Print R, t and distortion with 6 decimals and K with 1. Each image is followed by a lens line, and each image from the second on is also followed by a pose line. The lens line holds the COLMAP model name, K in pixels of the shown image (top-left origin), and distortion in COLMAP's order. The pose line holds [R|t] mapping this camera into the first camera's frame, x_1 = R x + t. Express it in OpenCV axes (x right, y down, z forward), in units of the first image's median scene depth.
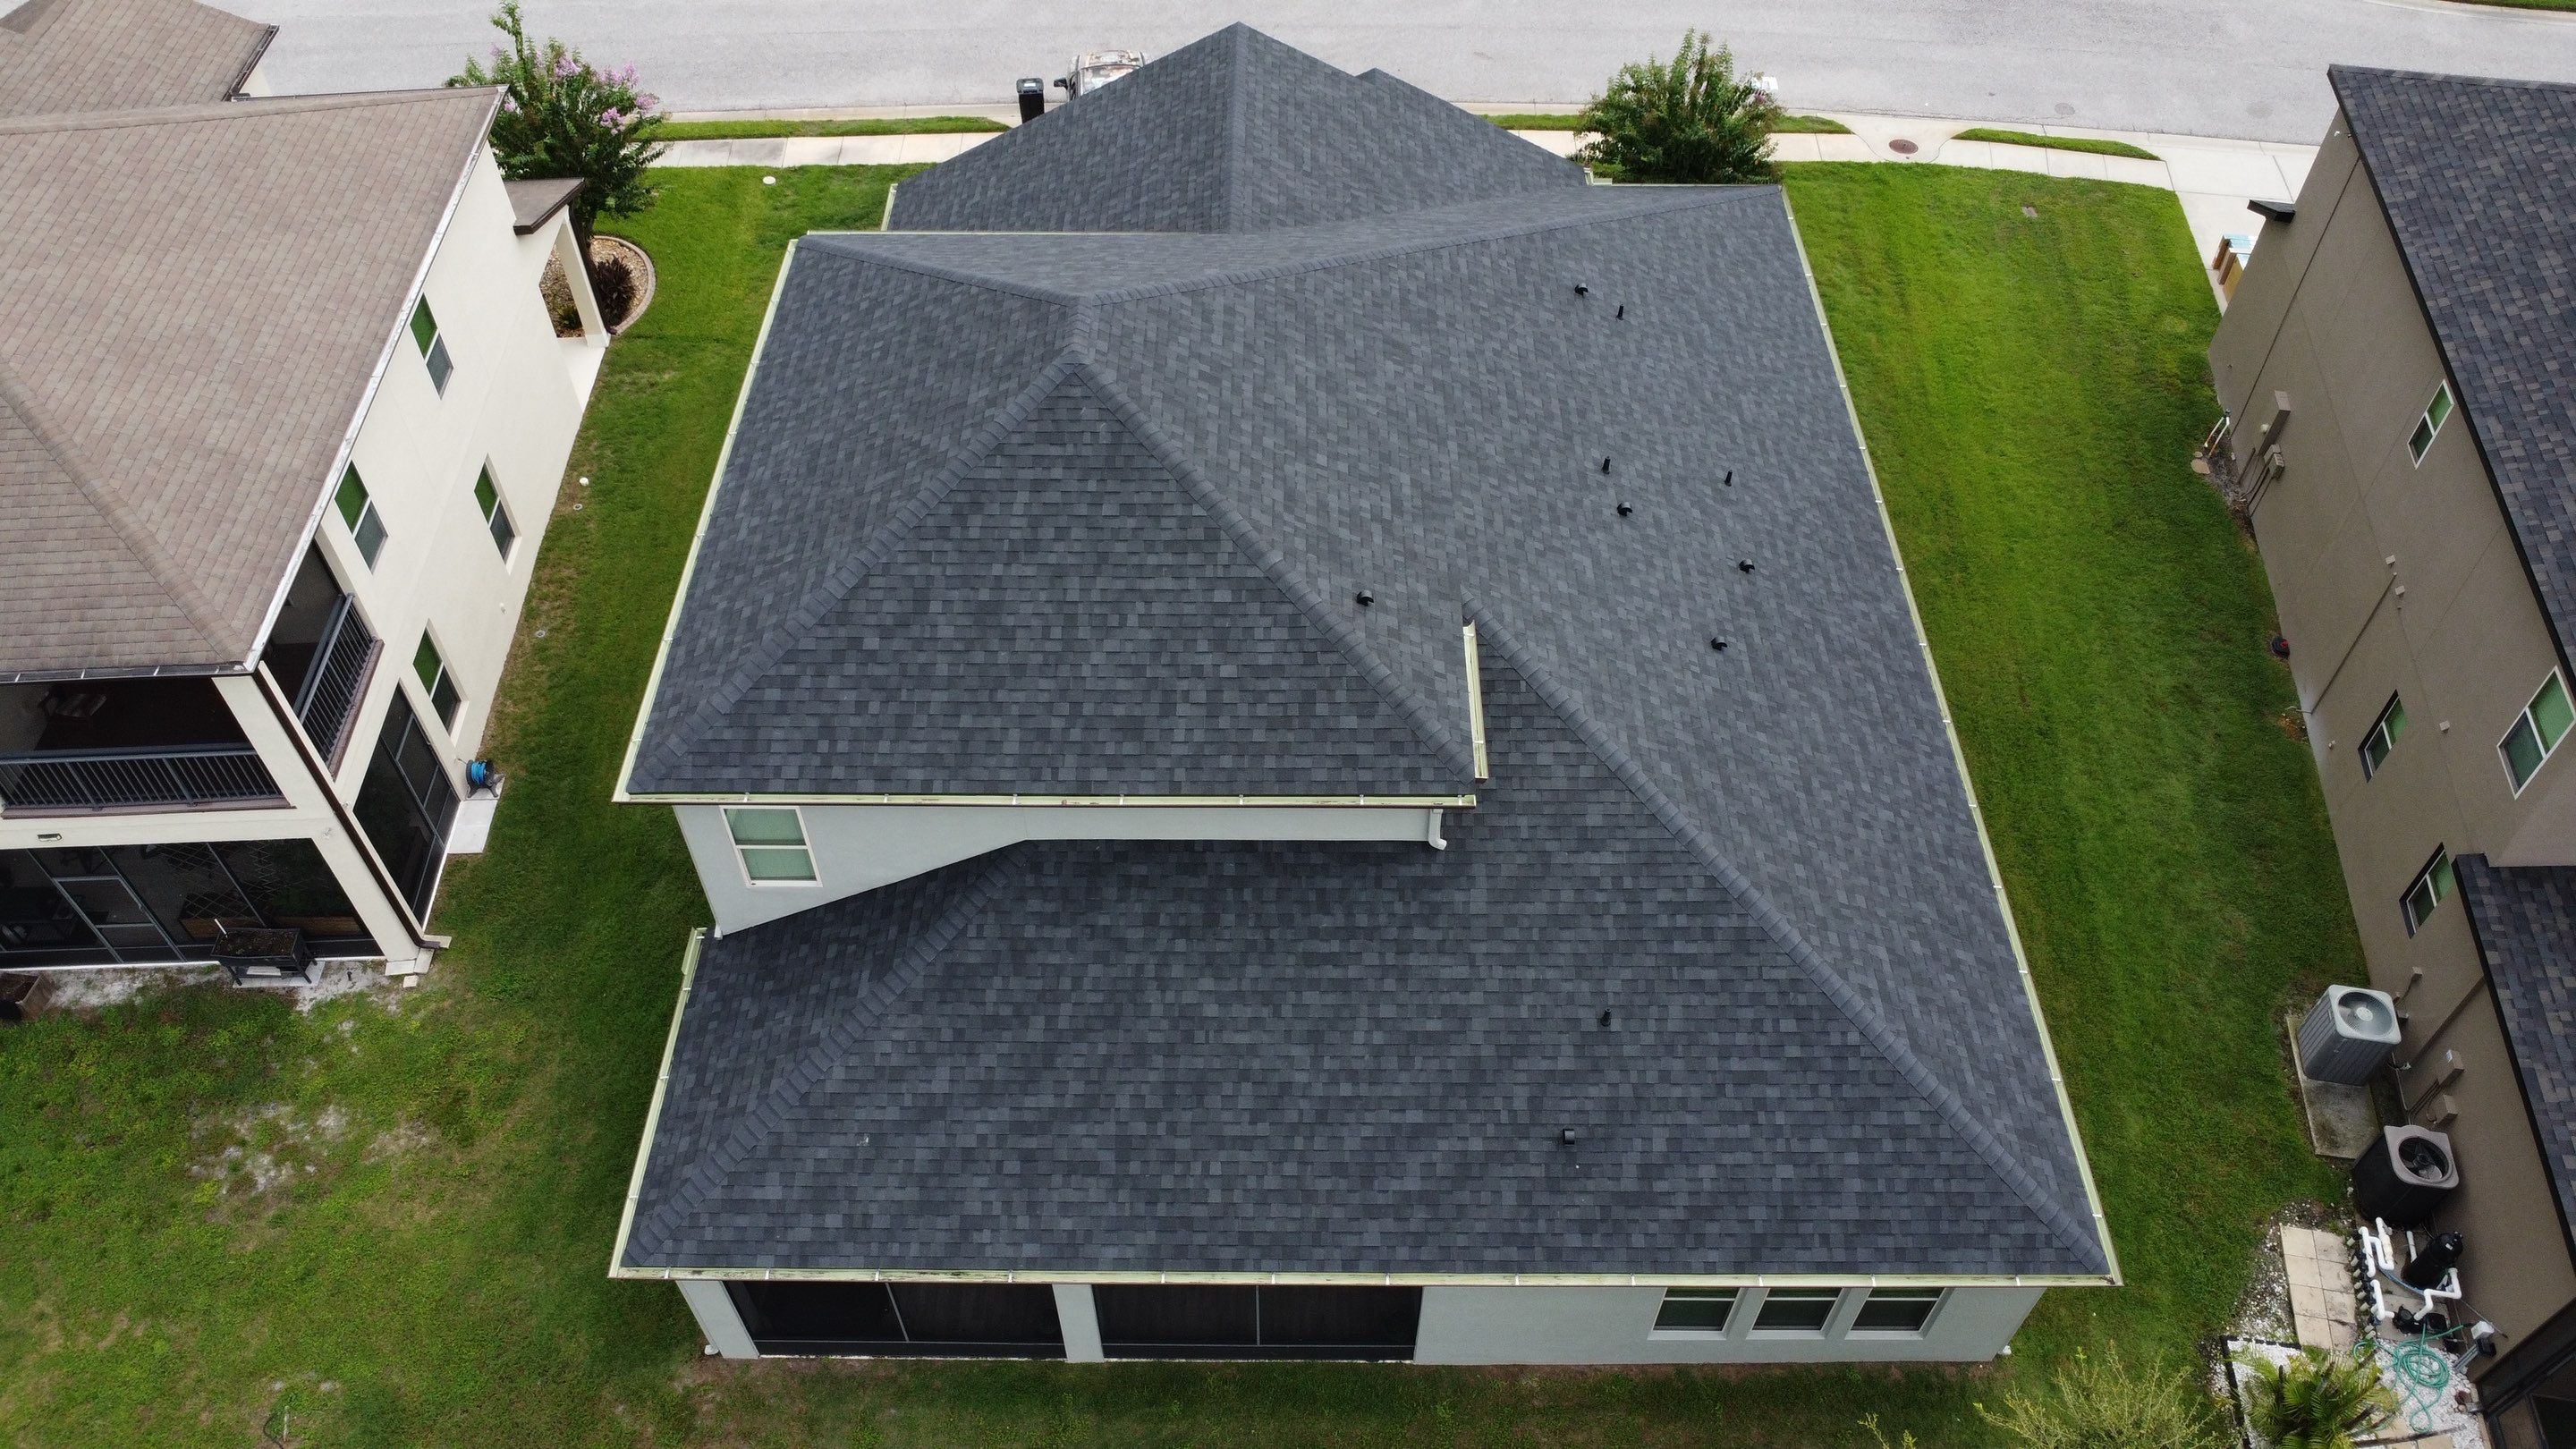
lens RADIAL K [[1872.8, 0, 1280.2], [0, 1872.8, 720.0], [0, 0, 1]] dist [-0.030987, -0.005621]
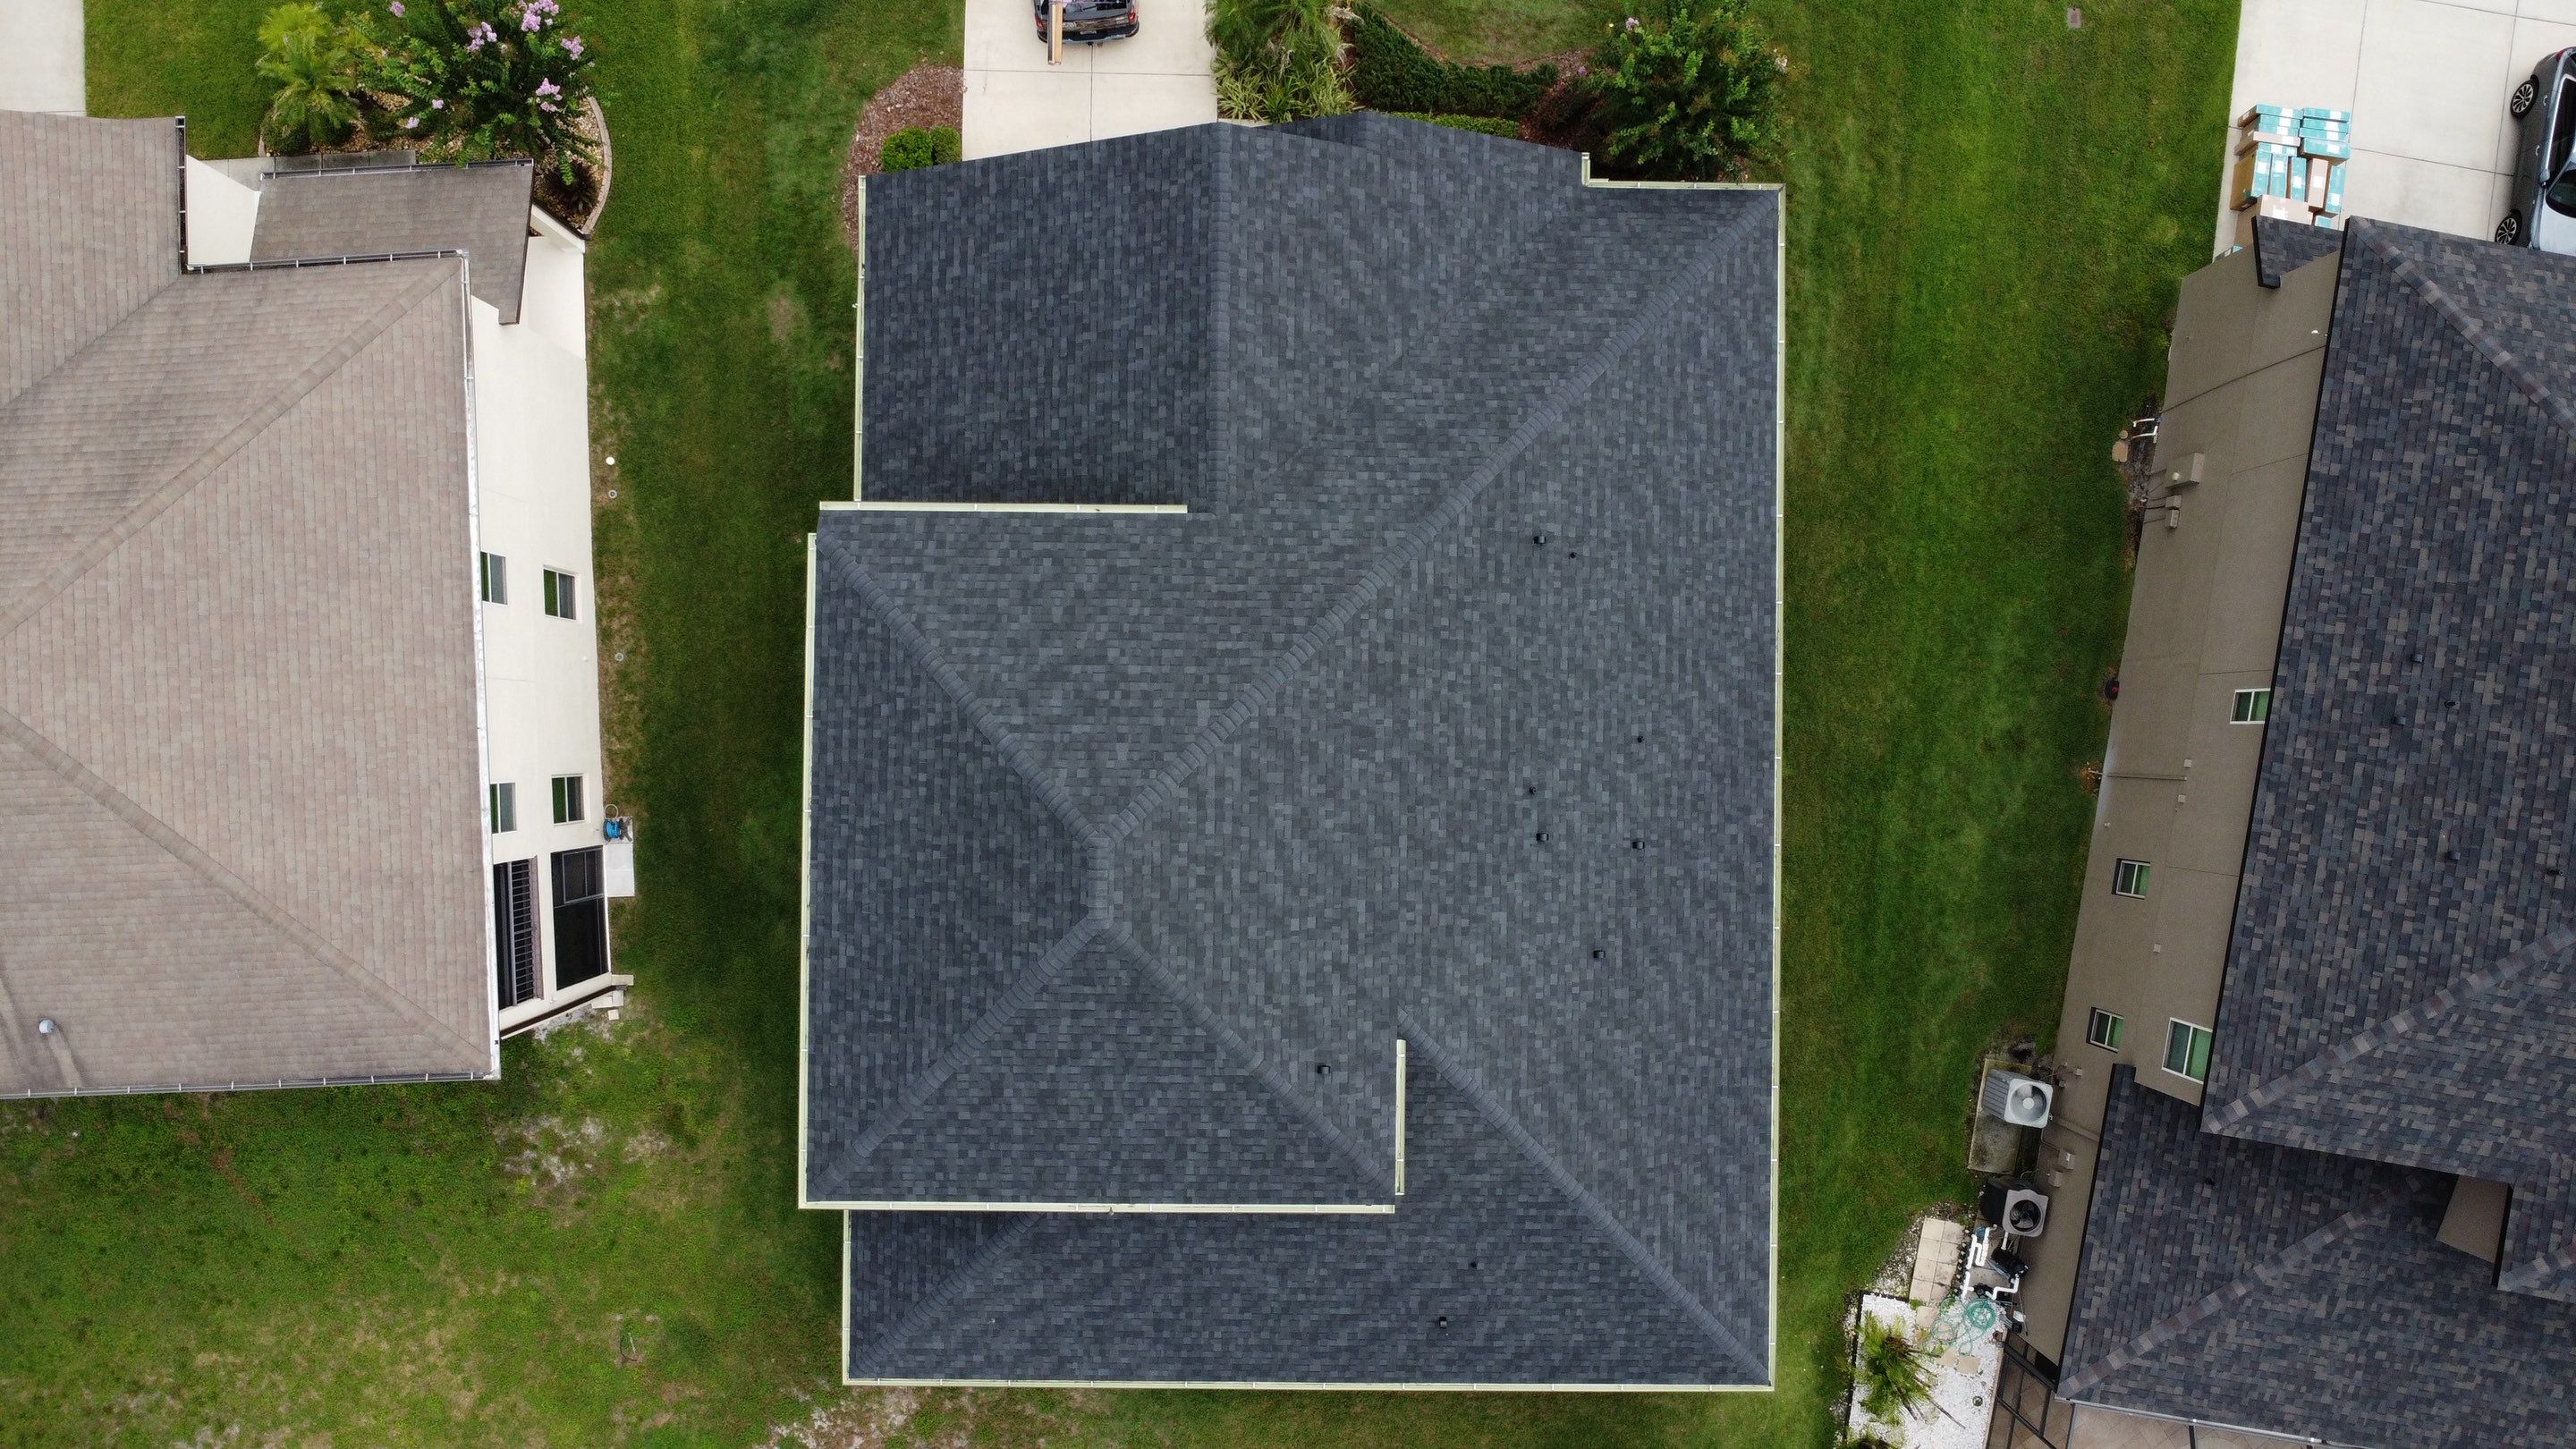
lens RADIAL K [[1872.8, 0, 1280.2], [0, 1872.8, 720.0], [0, 0, 1]] dist [-0.030987, -0.005621]
pose [[0.999867, 0.004919, 0.015570, -0.008095], [-0.013931, 0.754417, 0.656248, -1.082411], [-0.008518, -0.656377, 0.754385, 0.139136]]
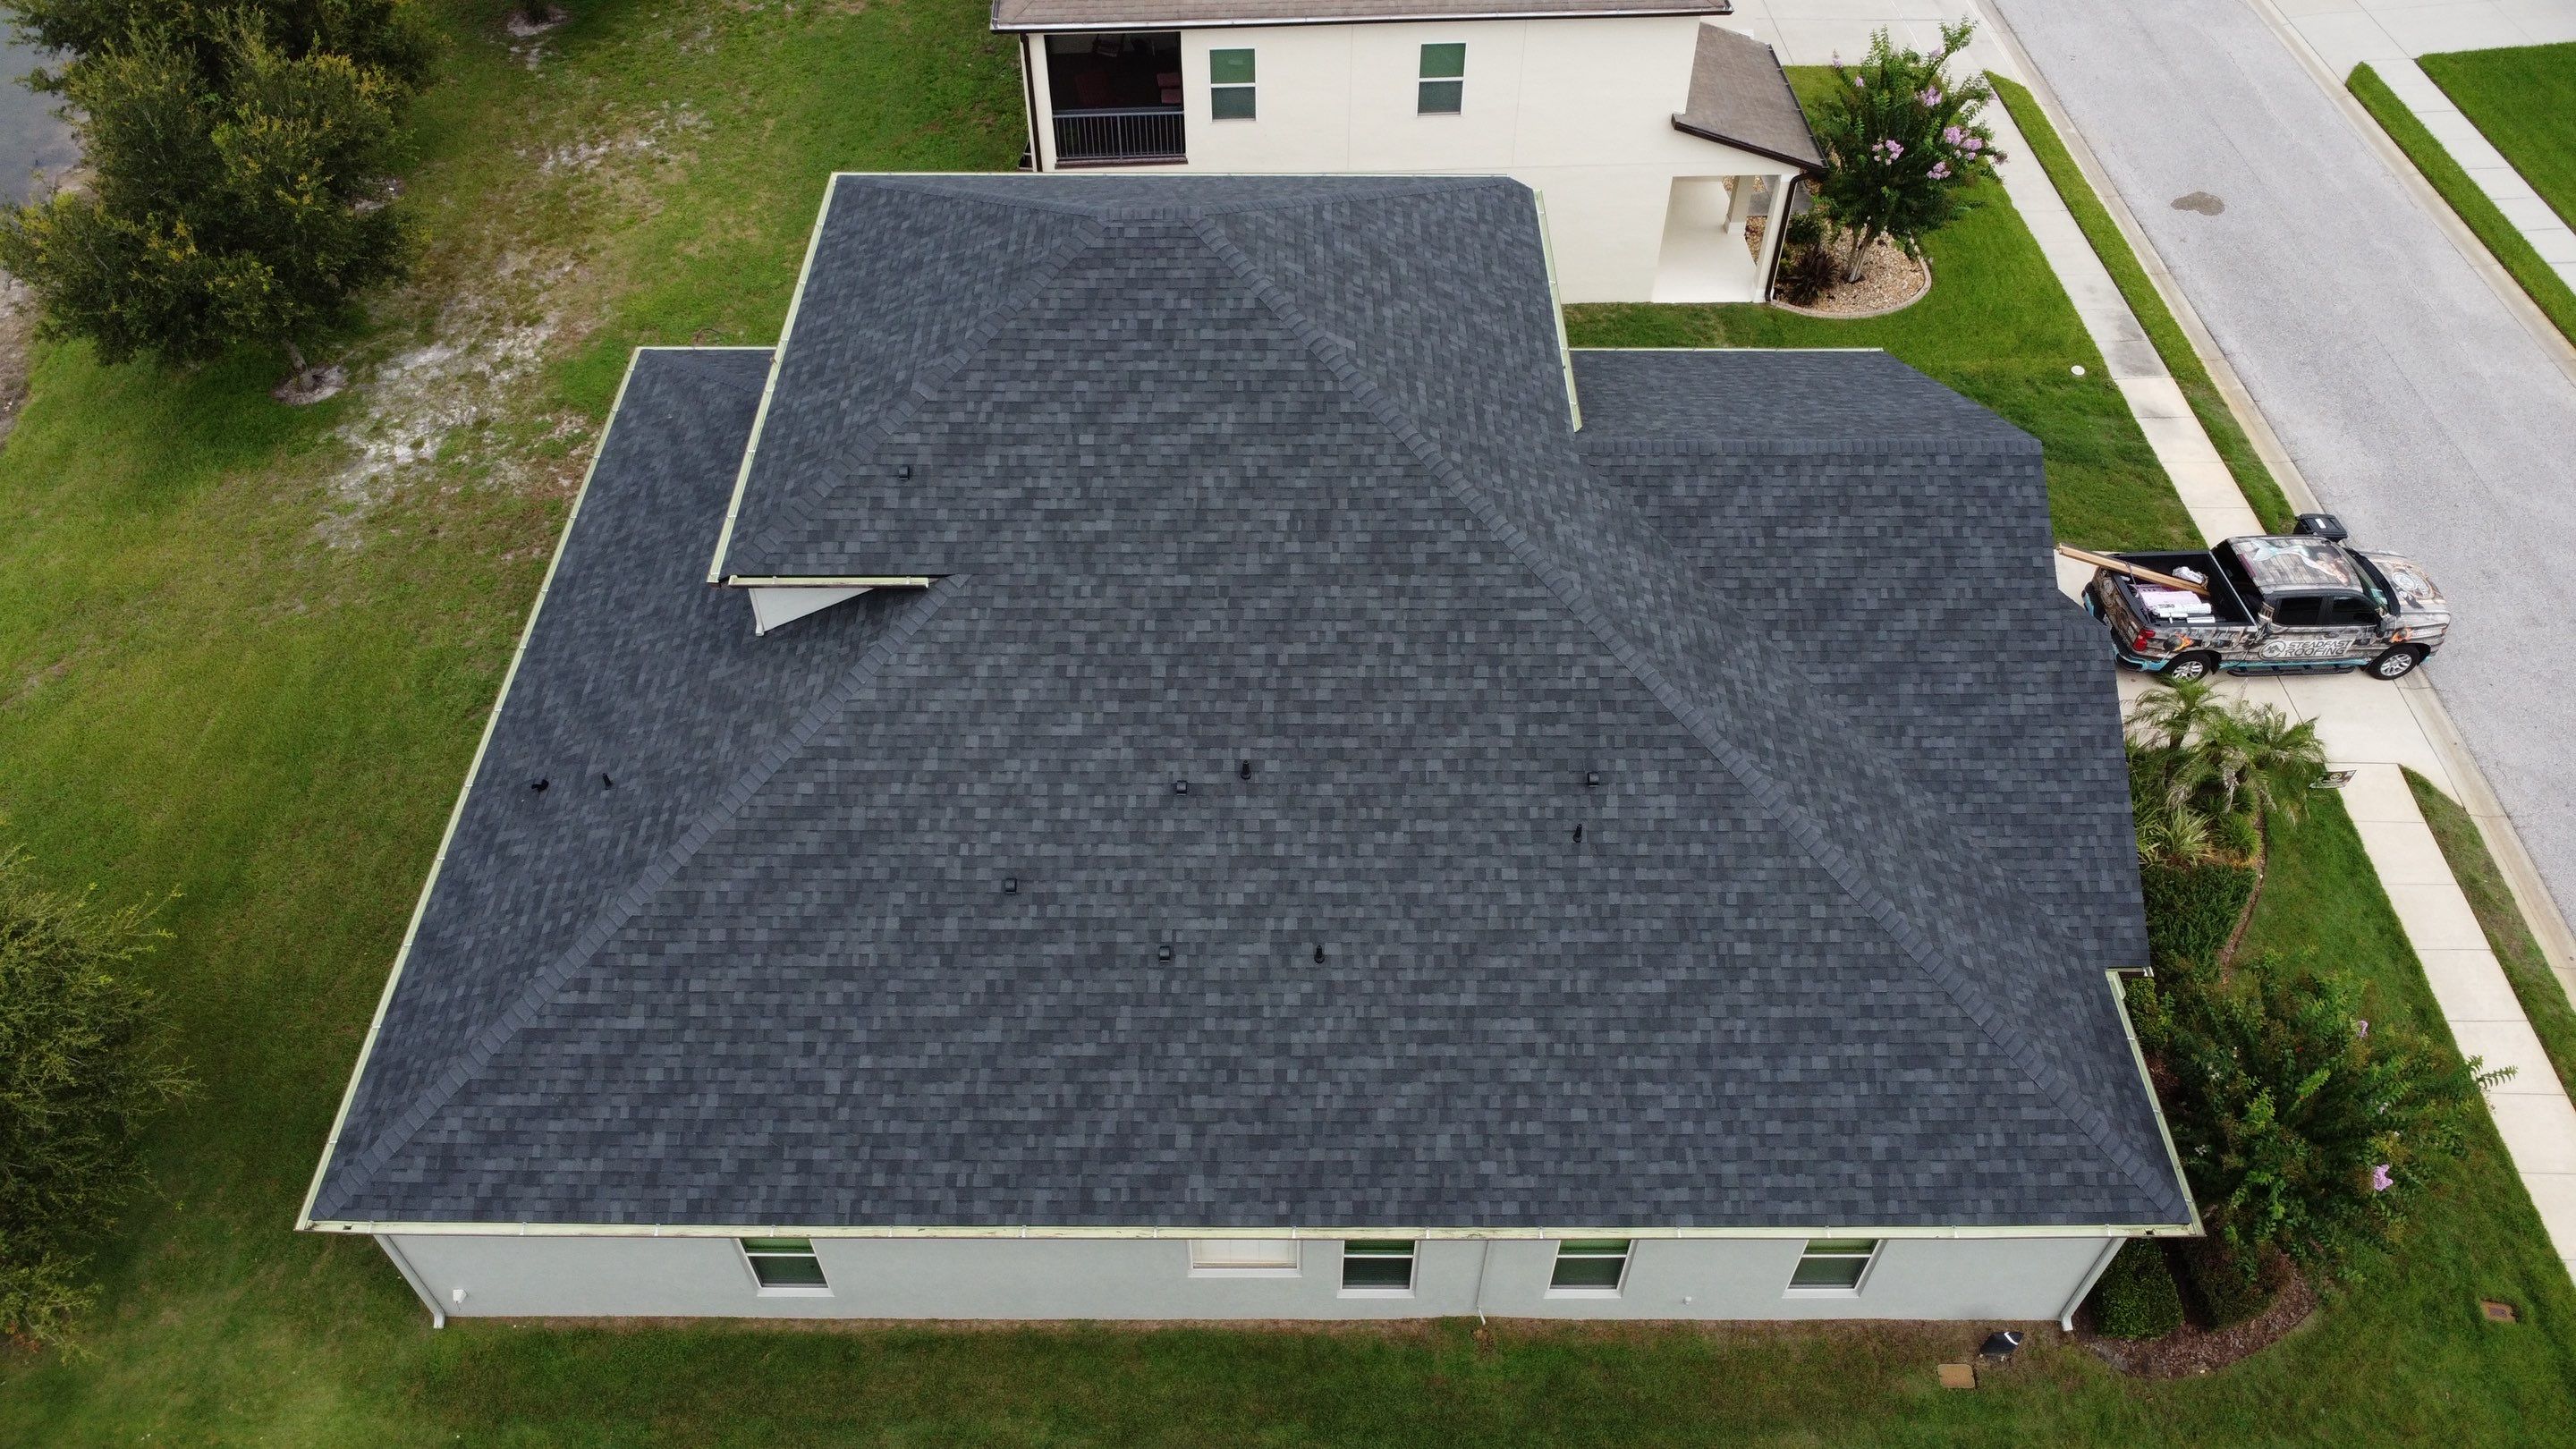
lens RADIAL K [[1872.8, 0, 1280.2], [0, 1872.8, 720.0], [0, 0, 1]] dist [-0.030987, -0.005621]
pose [[0.004546, 0.737952, -0.674838, 0.843875], [-0.747740, 0.450594, 0.487699, -0.660261], [0.663977, 0.502386, 0.553844, 0.581889]]
